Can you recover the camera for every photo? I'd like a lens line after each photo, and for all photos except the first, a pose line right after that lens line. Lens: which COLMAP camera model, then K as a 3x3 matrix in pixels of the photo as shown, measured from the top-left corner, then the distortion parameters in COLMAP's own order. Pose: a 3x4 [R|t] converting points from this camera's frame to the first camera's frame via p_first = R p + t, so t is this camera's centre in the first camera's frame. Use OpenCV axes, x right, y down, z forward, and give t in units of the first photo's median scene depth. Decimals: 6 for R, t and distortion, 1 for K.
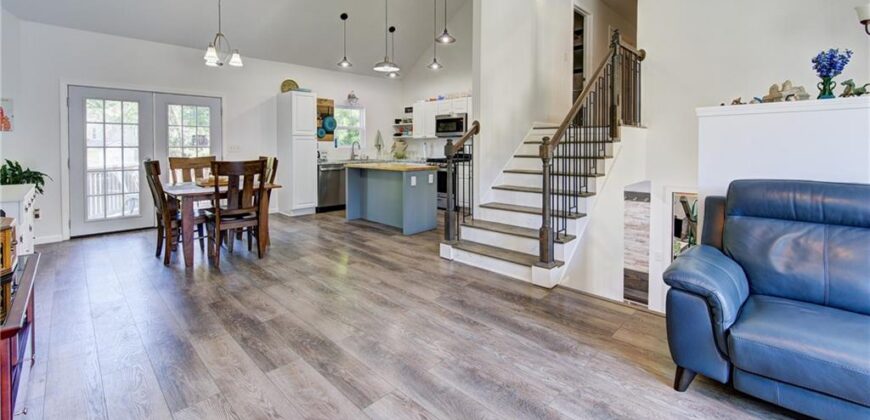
lens RADIAL K [[376.6, 0, 457.2], [0, 376.6, 153.0], [0, 0, 1]] dist [0.012064, -0.000382]
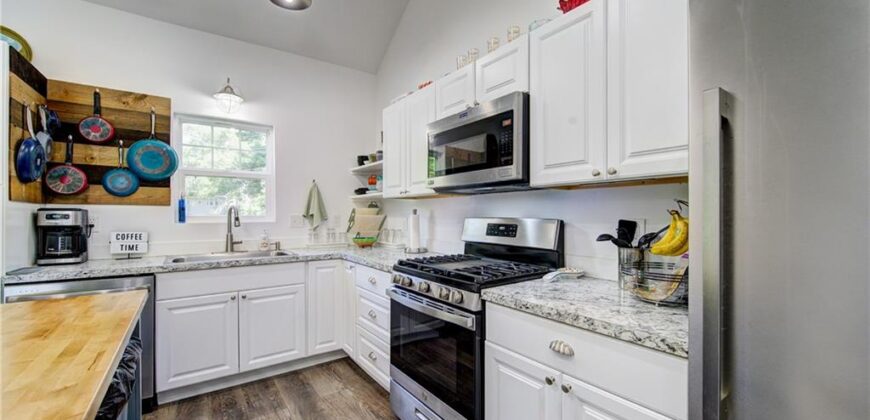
lens RADIAL K [[363.0, 0, 435.0], [0, 363.0, 210.0], [0, 0, 1]] dist [0.014970, -0.000071]
pose [[0.977032, -0.001815, -0.213083, 0.015874], [-0.004982, 0.999496, -0.031354, -0.017579], [0.213032, 0.031696, 0.976531, 0.747482]]
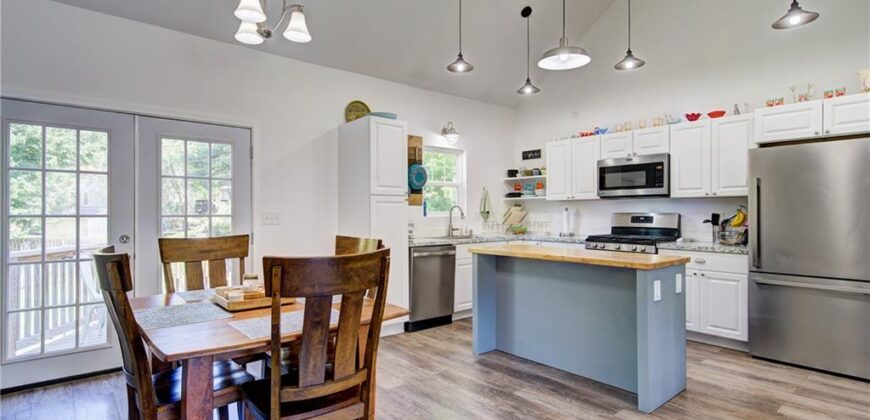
lens RADIAL K [[446.7, 0, 450.4], [0, 446.7, 210.9], [0, 0, 1]] dist [0.019238, 0.000155]
pose [[0.996040, -0.000549, -0.088909, -0.236722], [-0.001495, 0.999736, -0.022920, -0.007253], [0.088898, 0.022962, 0.995776, 0.321089]]
